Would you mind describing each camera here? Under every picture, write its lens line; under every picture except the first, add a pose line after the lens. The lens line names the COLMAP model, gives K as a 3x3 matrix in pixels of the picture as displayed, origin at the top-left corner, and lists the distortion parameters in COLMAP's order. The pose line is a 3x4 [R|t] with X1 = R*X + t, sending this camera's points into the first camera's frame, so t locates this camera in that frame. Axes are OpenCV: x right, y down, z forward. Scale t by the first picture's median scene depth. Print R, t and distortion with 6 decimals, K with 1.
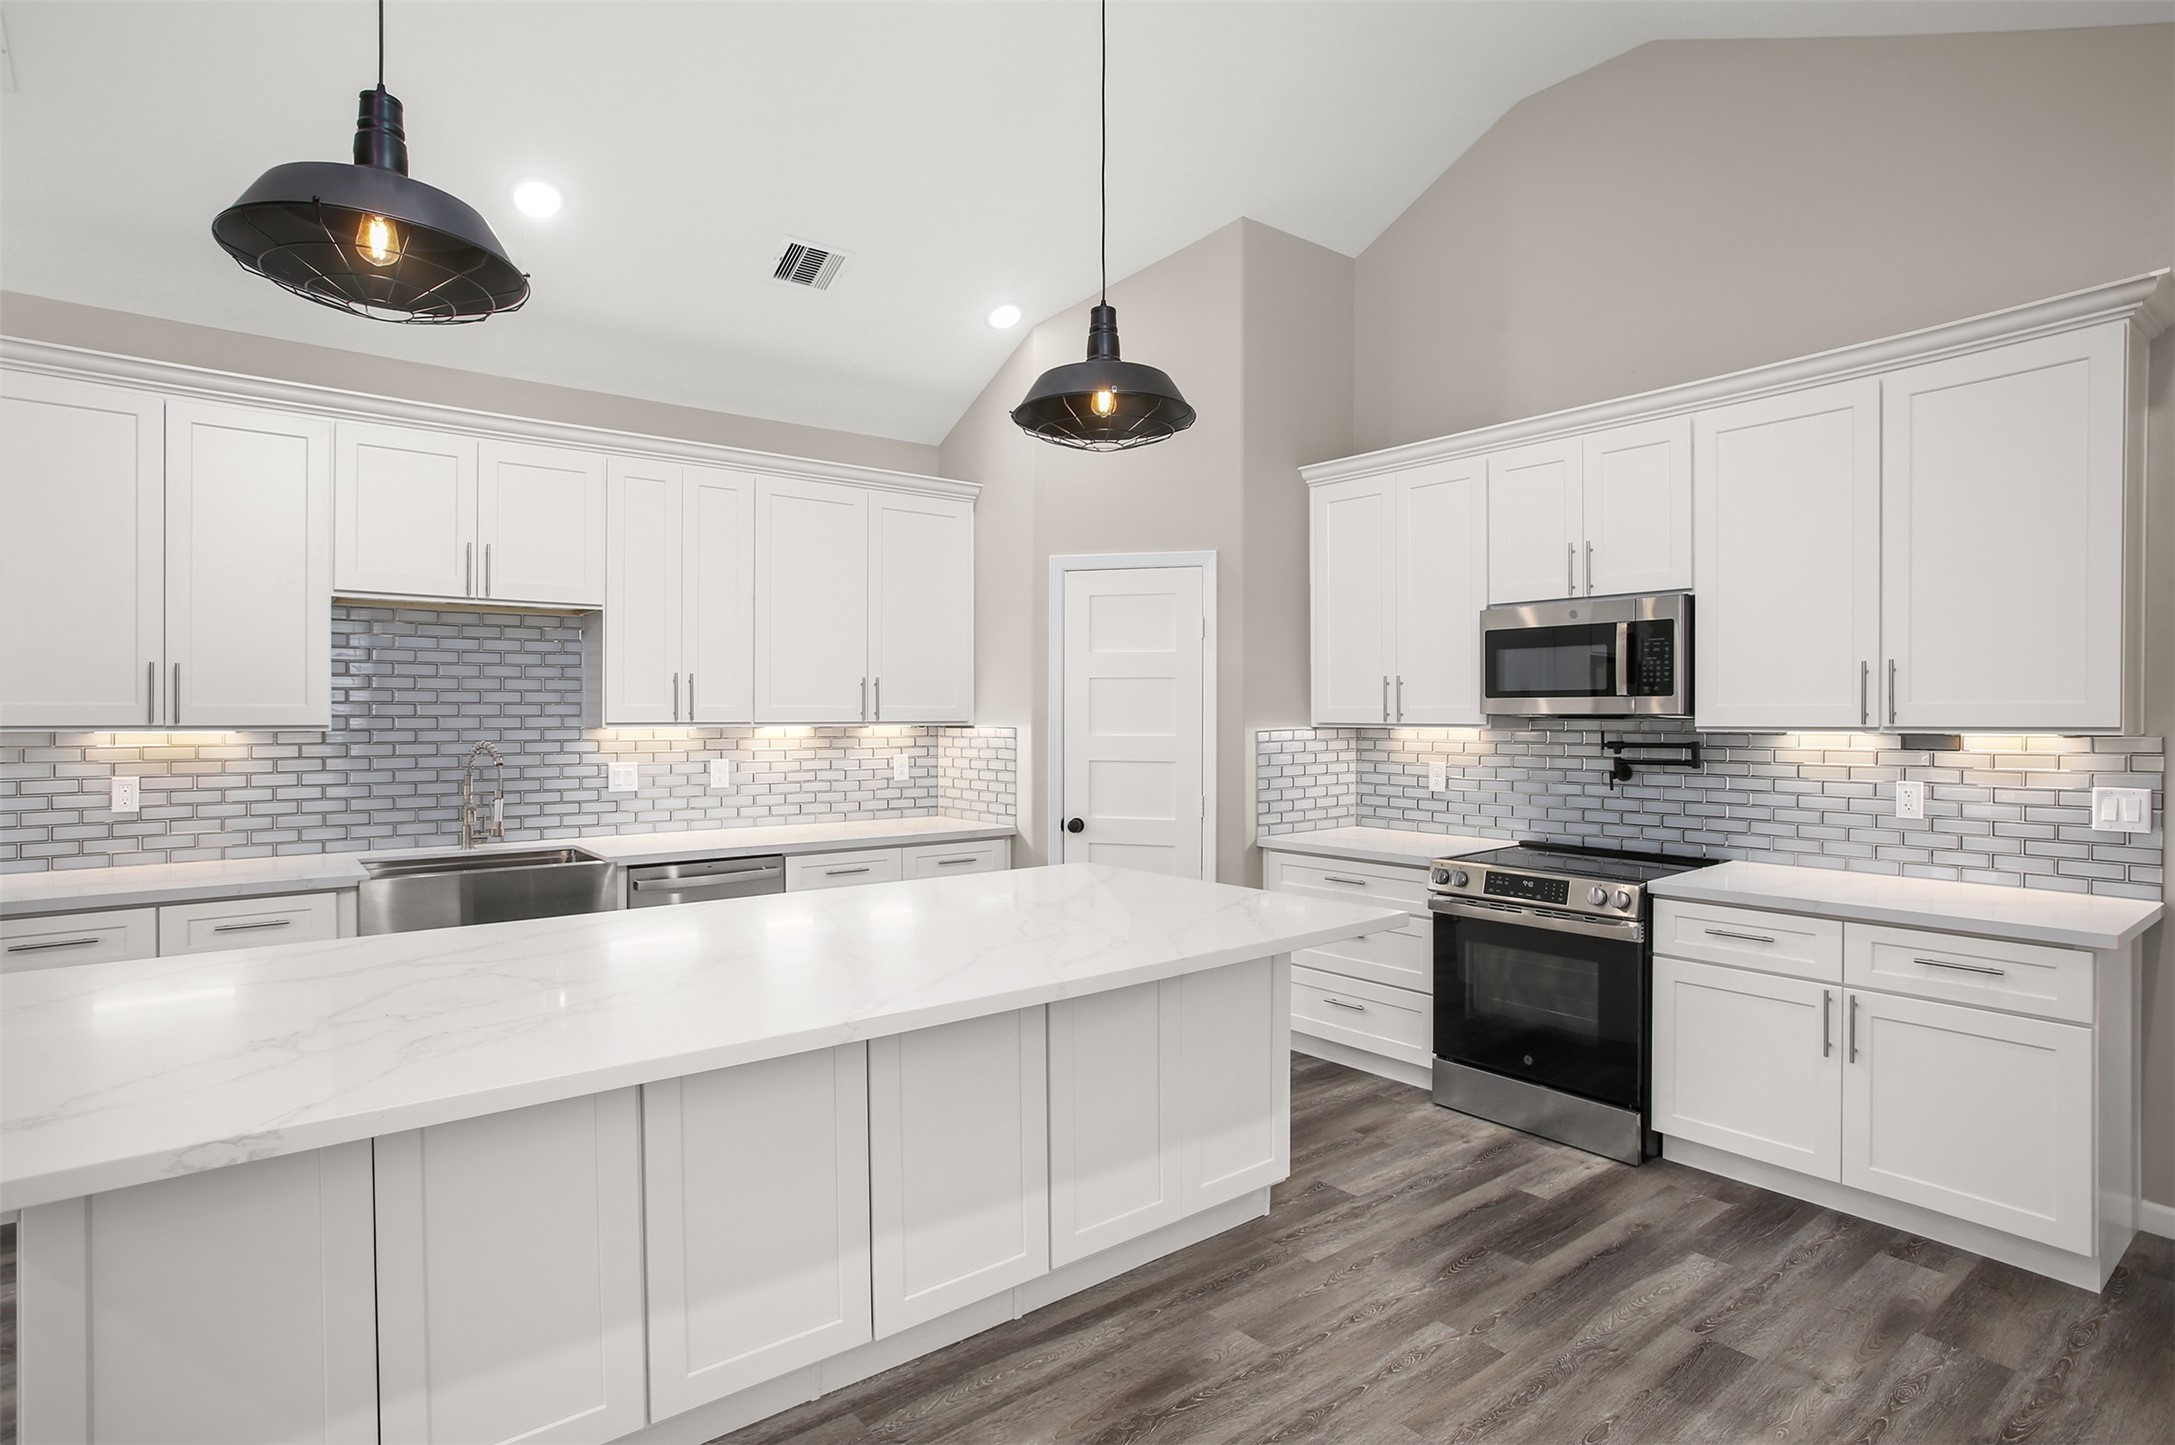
lens RADIAL K [[1146.4, 0, 1091.1], [0, 1146.4, 708.3], [0, 0, 1]] dist [0.000725, 0.002022]
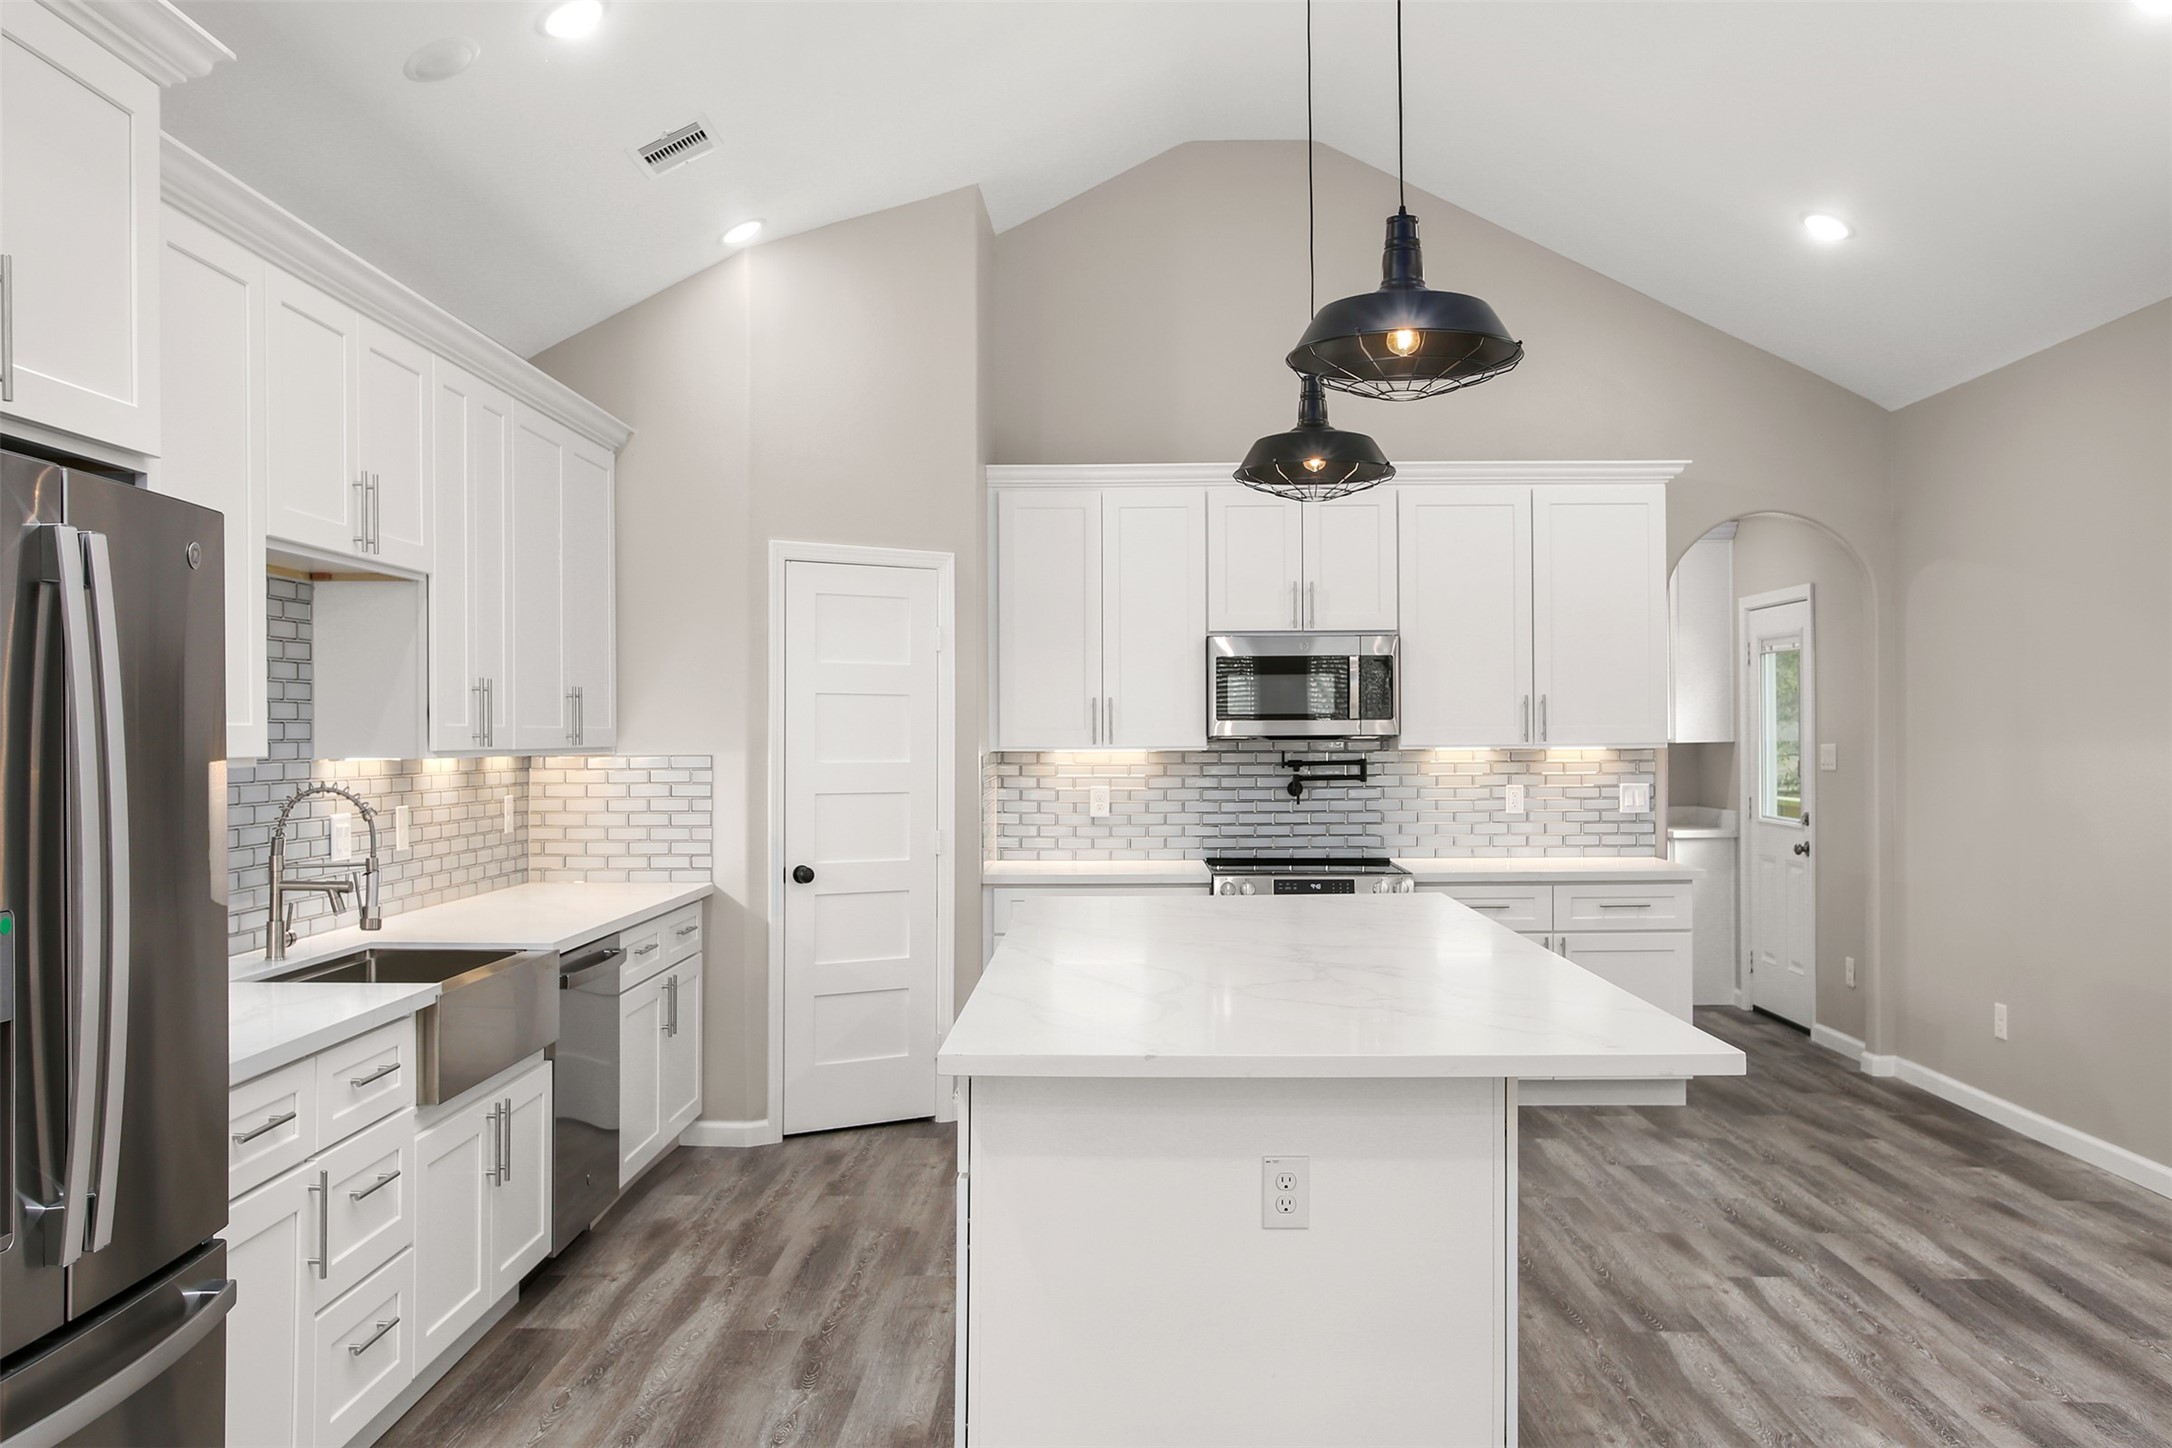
lens RADIAL K [[1826.7, 0, 1076.2], [0, 1826.7, 726.0], [0, 0, 1]] dist [-0.004423, -0.001569]
pose [[0.648955, 0.003082, 0.760821, -1.036408], [0.002137, 0.999980, -0.005874, 0.005790], [-0.760824, 0.005438, 0.648935, 0.014985]]
